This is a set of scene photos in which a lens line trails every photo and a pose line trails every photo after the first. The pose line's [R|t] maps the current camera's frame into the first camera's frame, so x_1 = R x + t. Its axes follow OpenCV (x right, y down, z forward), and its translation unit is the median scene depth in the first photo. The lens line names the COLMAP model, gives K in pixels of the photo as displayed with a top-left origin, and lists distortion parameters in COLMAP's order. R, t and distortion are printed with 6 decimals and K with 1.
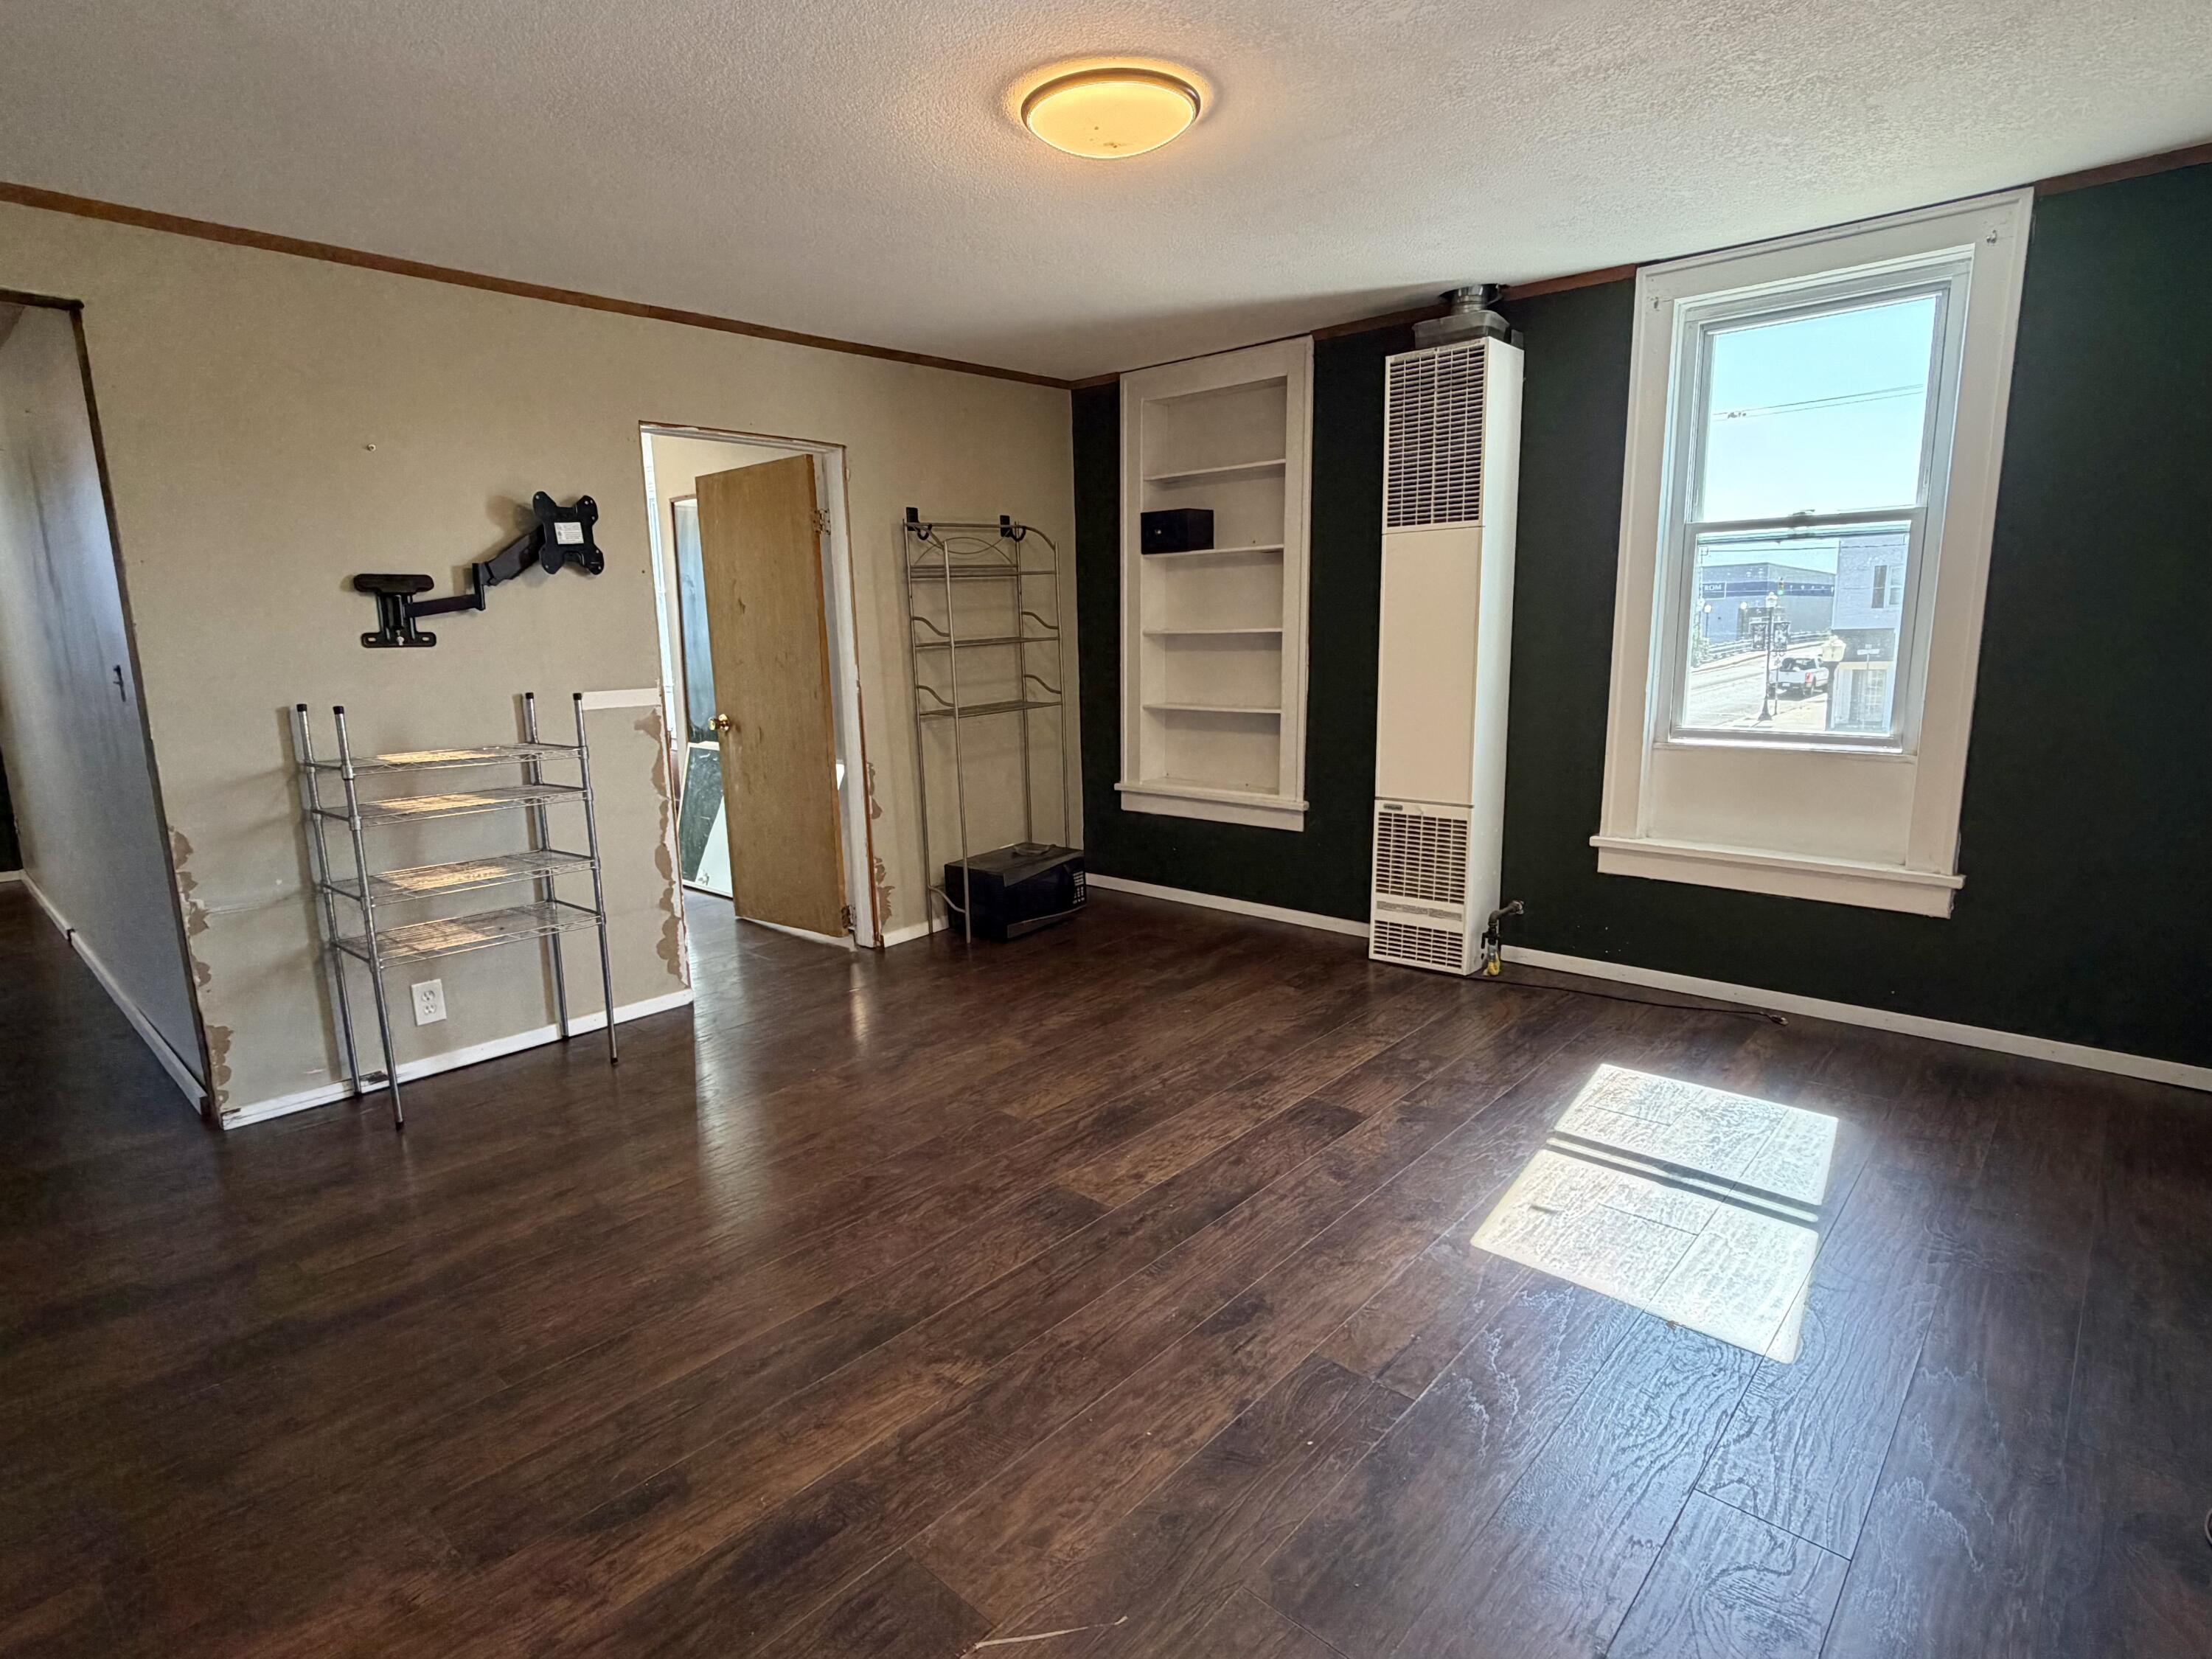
lens RADIAL K [[1153.4, 0, 1094.8], [0, 1153.4, 824.7], [0, 0, 1]] dist [0.002469, -0.001913]
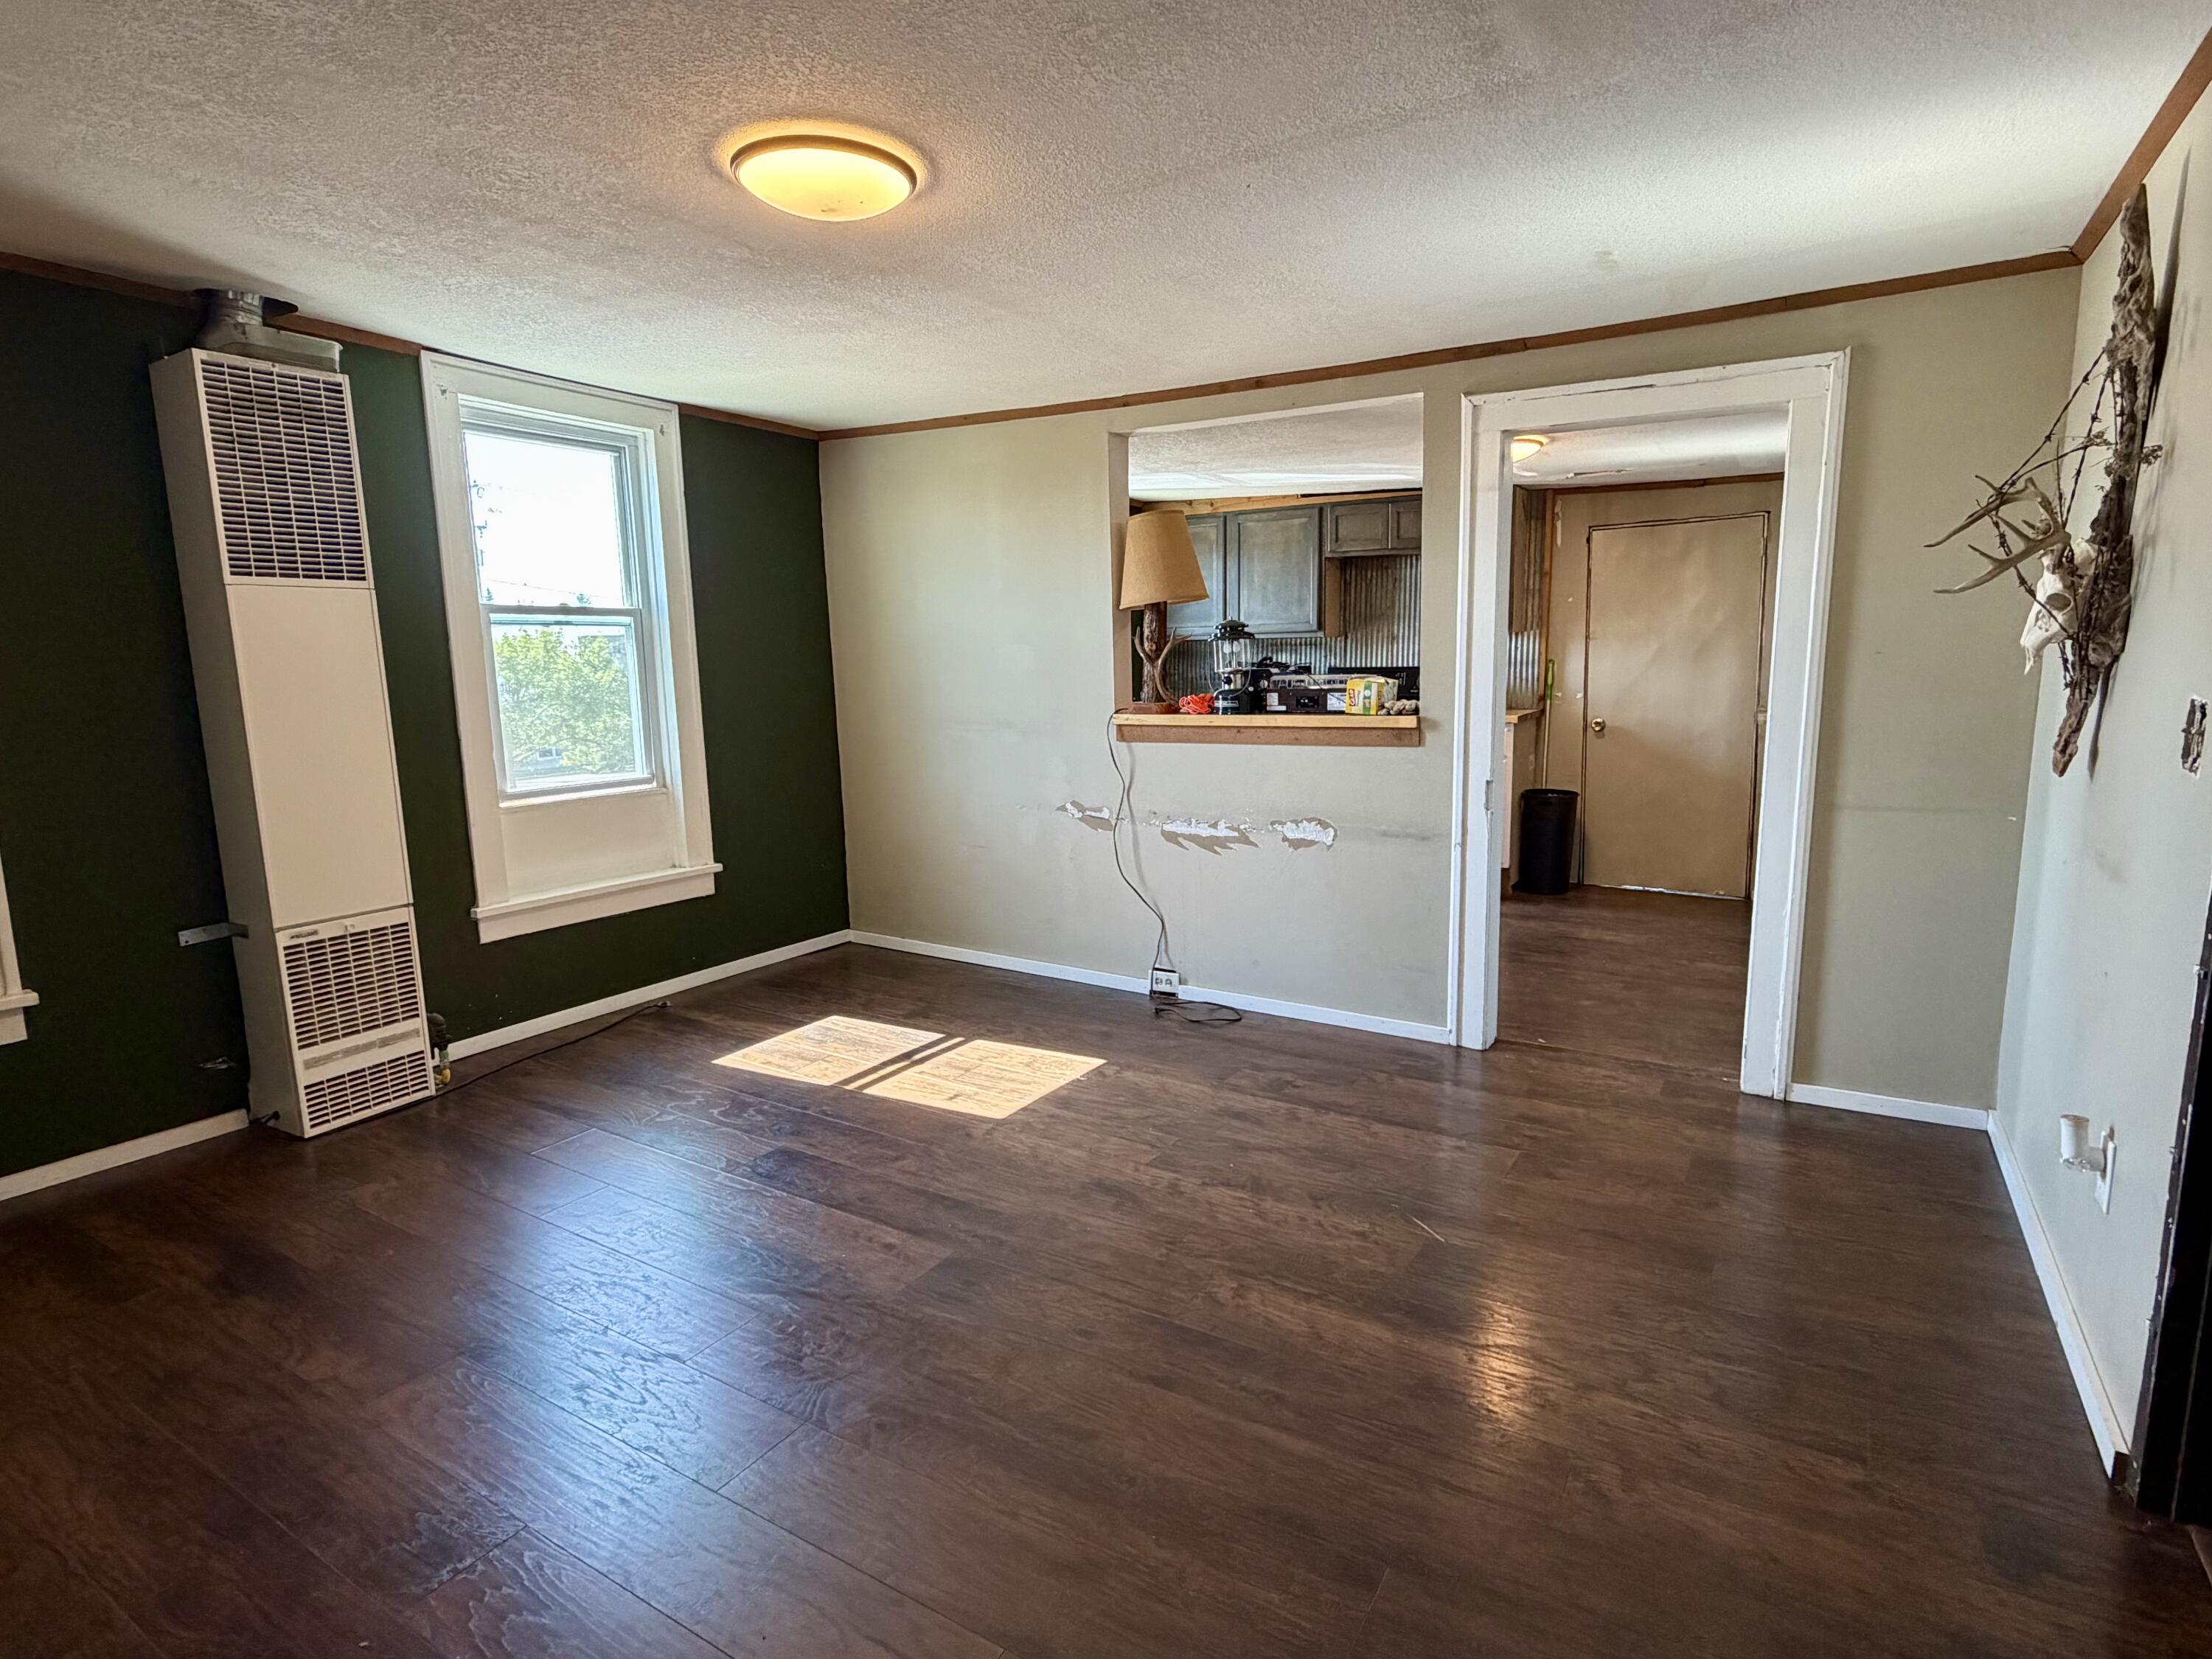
lens RADIAL K [[1153.4, 0, 1107.6], [0, 1153.4, 827.2], [0, 0, 1]] dist [0.002469, -0.001913]
pose [[-0.192408, -0.119016, 0.974071, -0.682568], [0.189265, 0.969481, 0.155840, -0.119523], [-0.962891, 0.214342, -0.164010, 0.676286]]
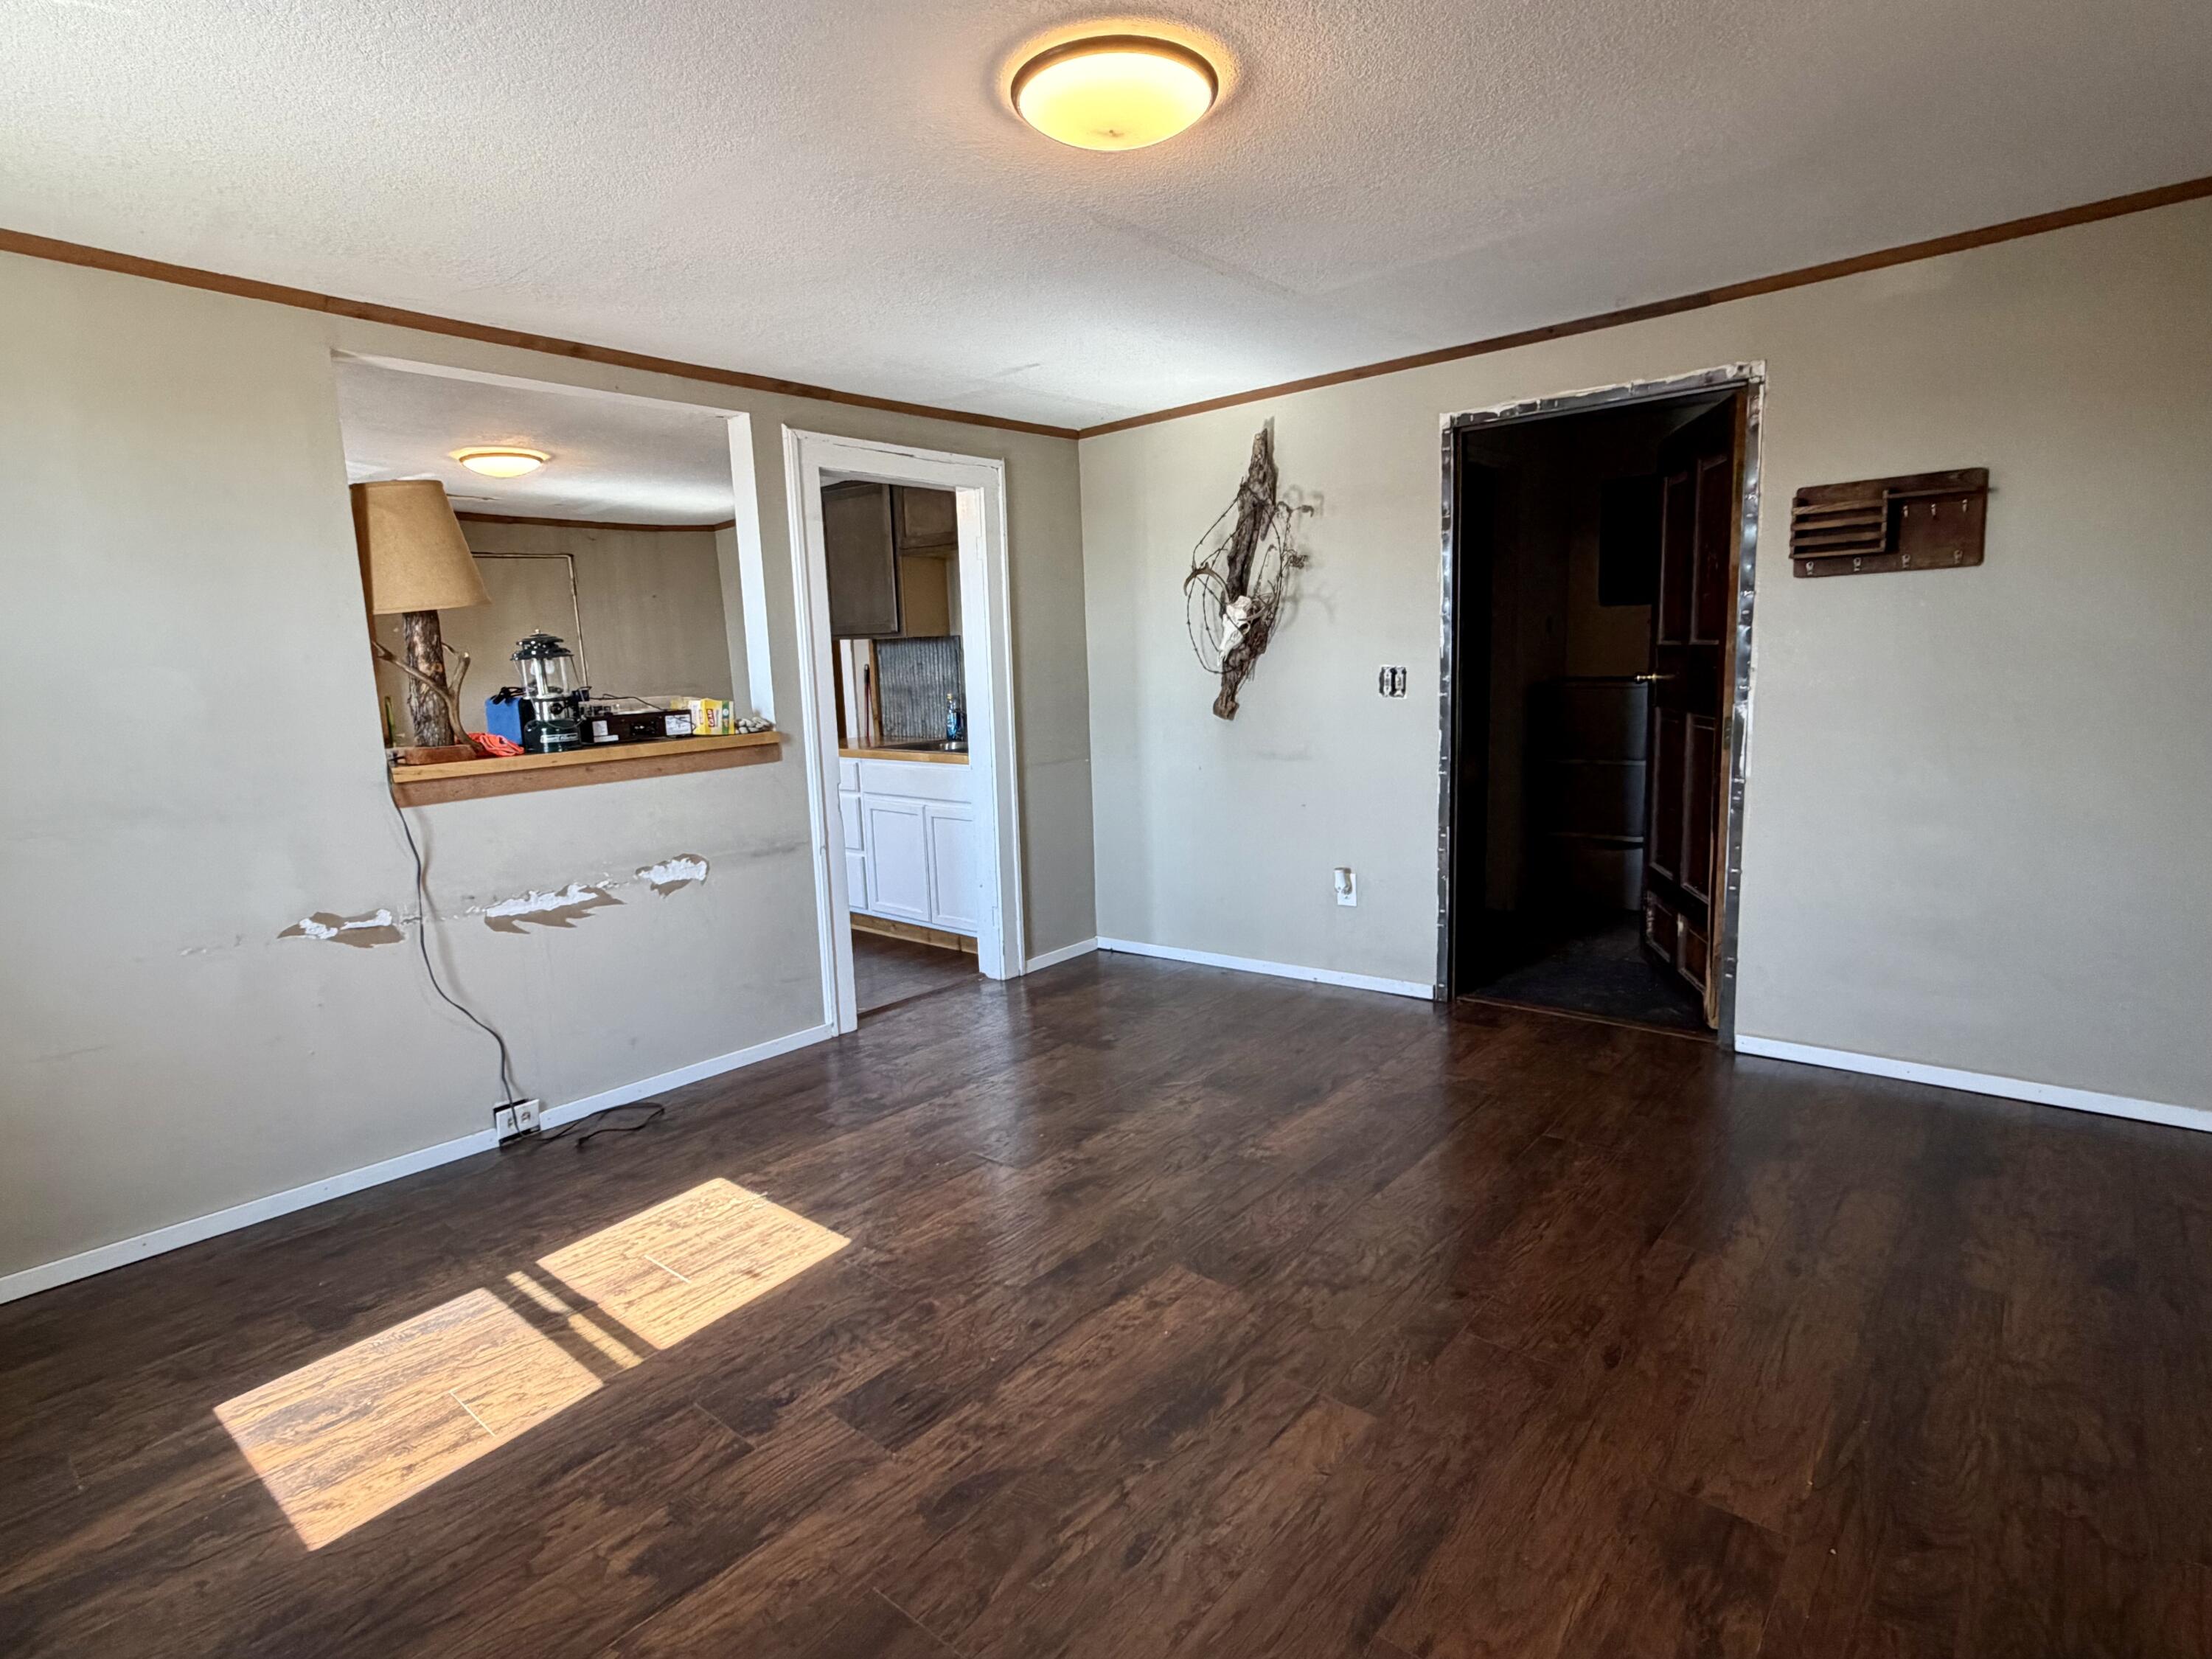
lens RADIAL K [[1153.4, 0, 1099.7], [0, 1153.4, 827.0], [0, 0, 1]] dist [0.002469, -0.001913]
pose [[-0.997192, 0.069730, -0.027298, 0.057000], [0.057678, 0.947711, 0.313875, -0.237453], [0.047757, 0.311419, -0.949072, 1.283099]]
